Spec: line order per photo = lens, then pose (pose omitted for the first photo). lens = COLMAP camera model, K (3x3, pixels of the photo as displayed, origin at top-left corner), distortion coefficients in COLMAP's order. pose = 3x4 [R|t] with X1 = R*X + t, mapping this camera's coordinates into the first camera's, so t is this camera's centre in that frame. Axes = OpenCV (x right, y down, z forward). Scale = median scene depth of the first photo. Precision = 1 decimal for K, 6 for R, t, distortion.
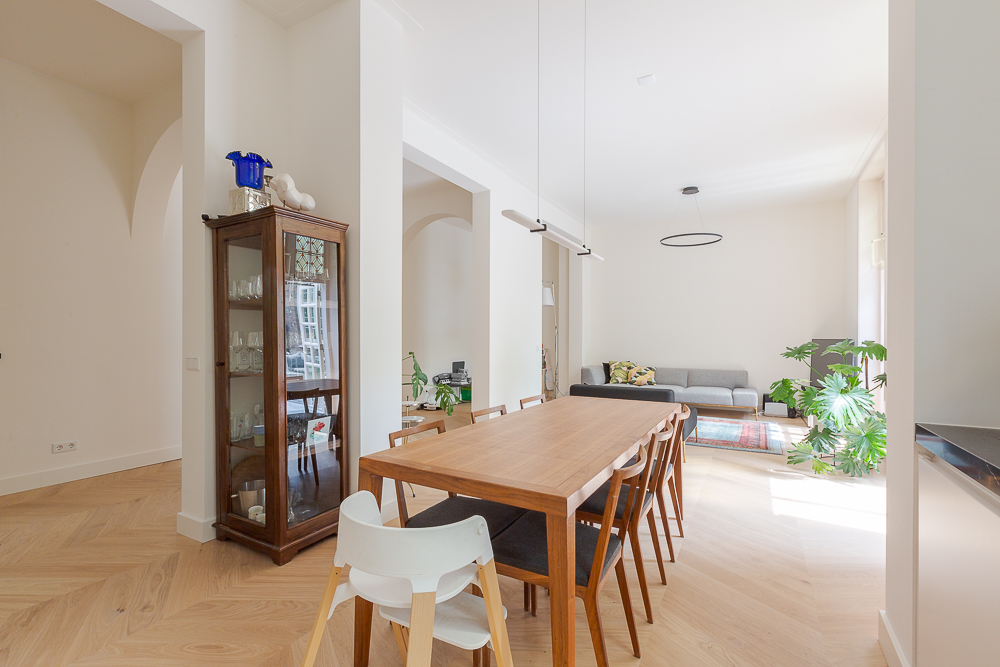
lens RADIAL K [[443.0, 0, 500.0], [0, 443.0, 333.5], [0, 0, 1]] dist [0.008049, 0.000494]
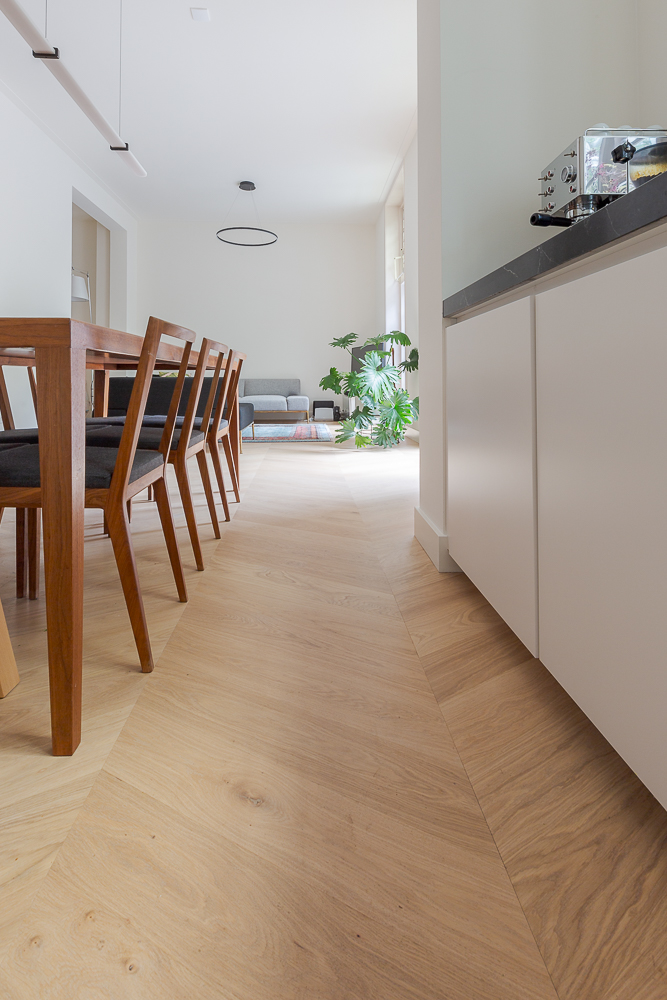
lens RADIAL K [[443.0, 0, 309.4], [0, 443.0, 472.4], [0, 0, 1]] dist [0.008049, 0.000494]
pose [[0.854871, 0.007413, 0.518787, 0.071919], [0.003277, 0.999801, -0.019687, 0.392456], [-0.518830, 0.018530, 0.854677, 0.170791]]
